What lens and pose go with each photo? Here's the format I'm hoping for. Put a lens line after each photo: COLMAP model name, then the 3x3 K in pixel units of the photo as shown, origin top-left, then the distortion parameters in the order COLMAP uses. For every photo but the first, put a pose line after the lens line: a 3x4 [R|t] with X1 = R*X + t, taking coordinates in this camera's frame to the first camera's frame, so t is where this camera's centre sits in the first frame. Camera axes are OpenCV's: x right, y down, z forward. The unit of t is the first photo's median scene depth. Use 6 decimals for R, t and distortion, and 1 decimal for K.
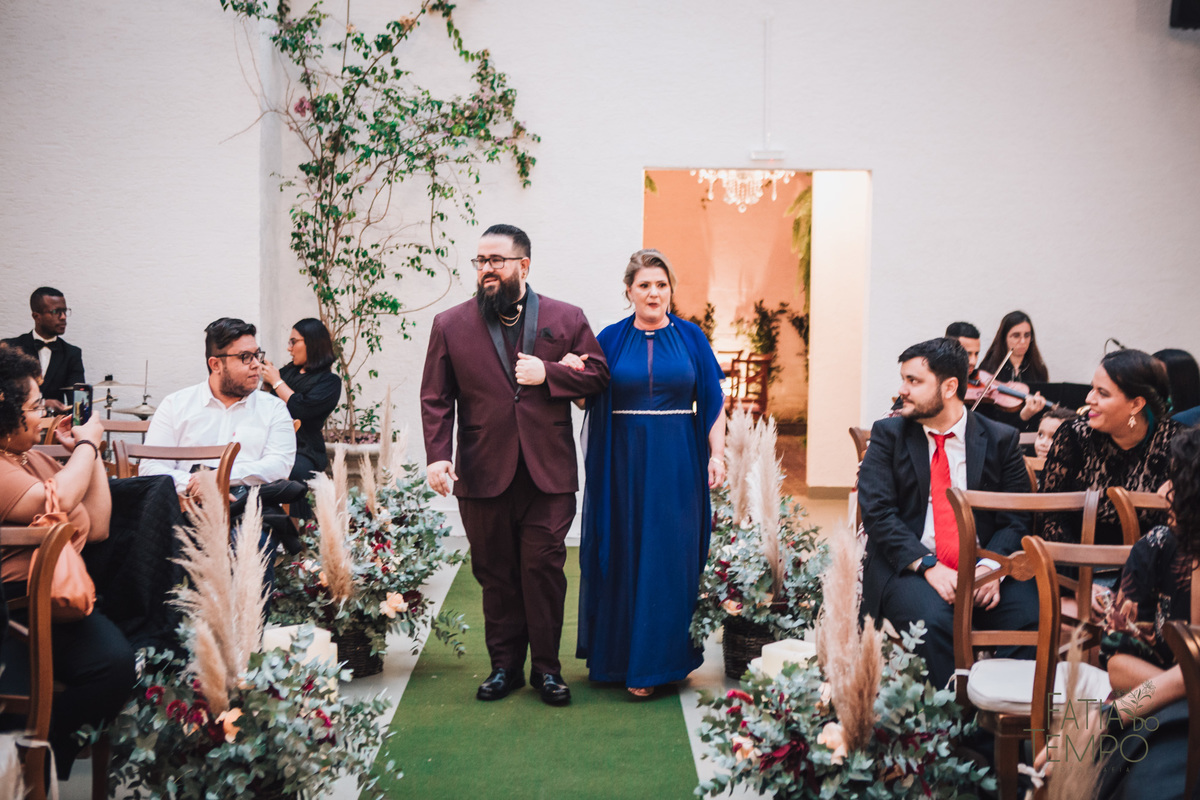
lens RADIAL K [[1596.0, 0, 602.9], [0, 1596.0, 404.1], [0, 0, 1]] dist [-0.004409, 0.000000]
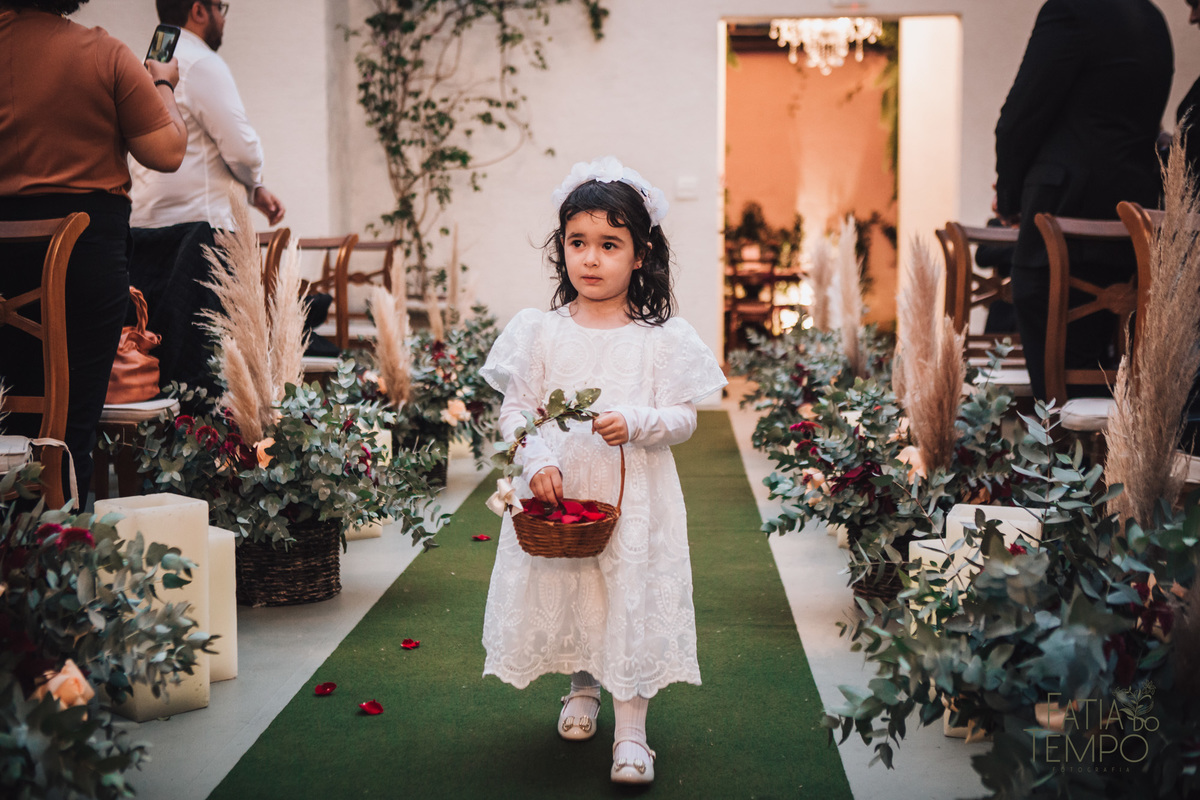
lens RADIAL K [[1596.0, 0, 597.9], [0, 1596.0, 397.4], [0, 0, 1]] dist [-0.004409, 0.000000]
pose [[0.997938, -0.011804, -0.063092, 0.014981], [0.012904, 0.999771, 0.017070, 0.100958], [0.062876, -0.017849, 0.997862, 0.048538]]
